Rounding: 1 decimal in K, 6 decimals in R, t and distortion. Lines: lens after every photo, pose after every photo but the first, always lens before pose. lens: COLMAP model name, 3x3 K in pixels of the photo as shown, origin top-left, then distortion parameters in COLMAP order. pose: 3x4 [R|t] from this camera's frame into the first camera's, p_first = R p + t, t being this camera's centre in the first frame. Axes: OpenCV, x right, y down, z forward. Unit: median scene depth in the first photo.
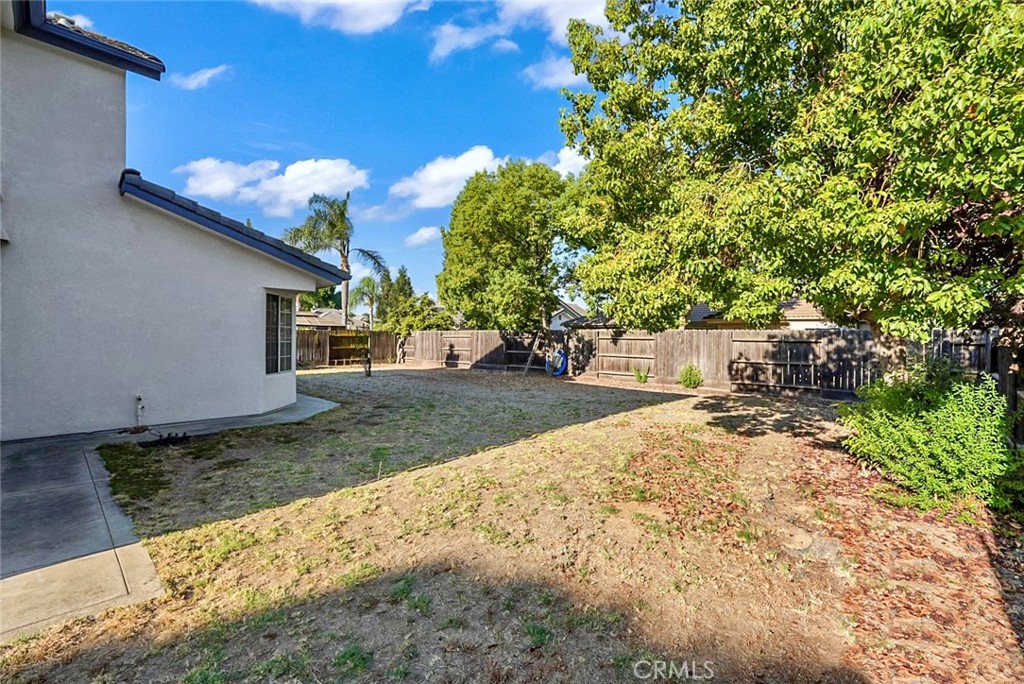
lens RADIAL K [[450.4, 0, 512.0], [0, 450.4, 342.0], [0, 0, 1]] dist [-0.000060, -0.000002]
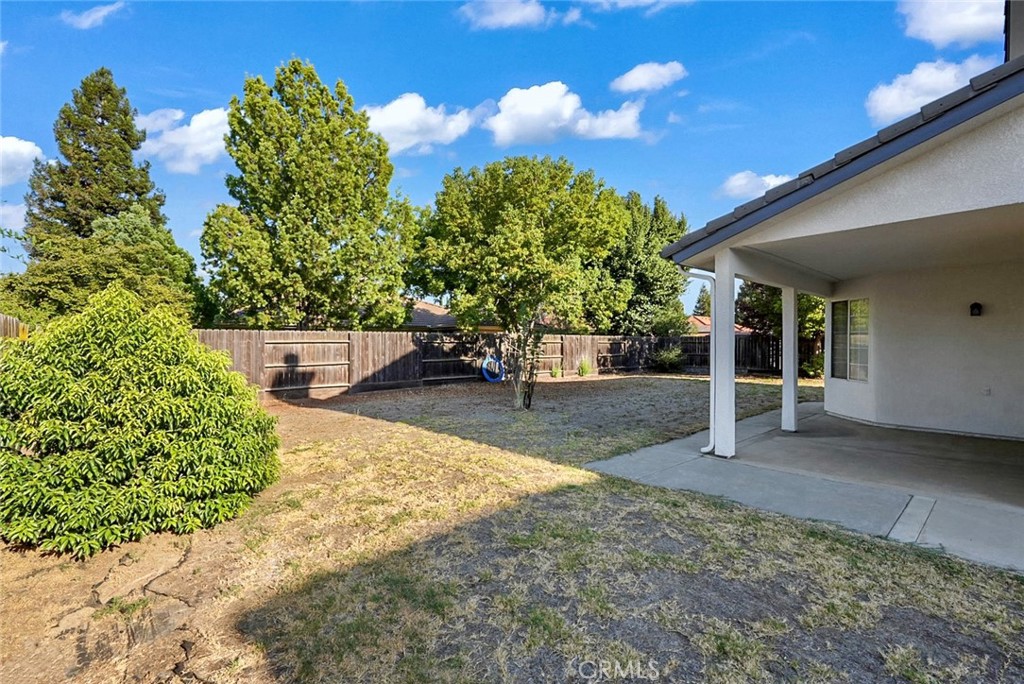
lens RADIAL K [[450.4, 0, 512.0], [0, 450.4, 342.0], [0, 0, 1]] dist [-0.000060, -0.000002]
pose [[0.073179, -0.011726, 0.997250, -0.779891], [0.006917, 0.999913, 0.011250, -0.017518], [-0.997295, 0.006075, 0.073254, 0.823158]]
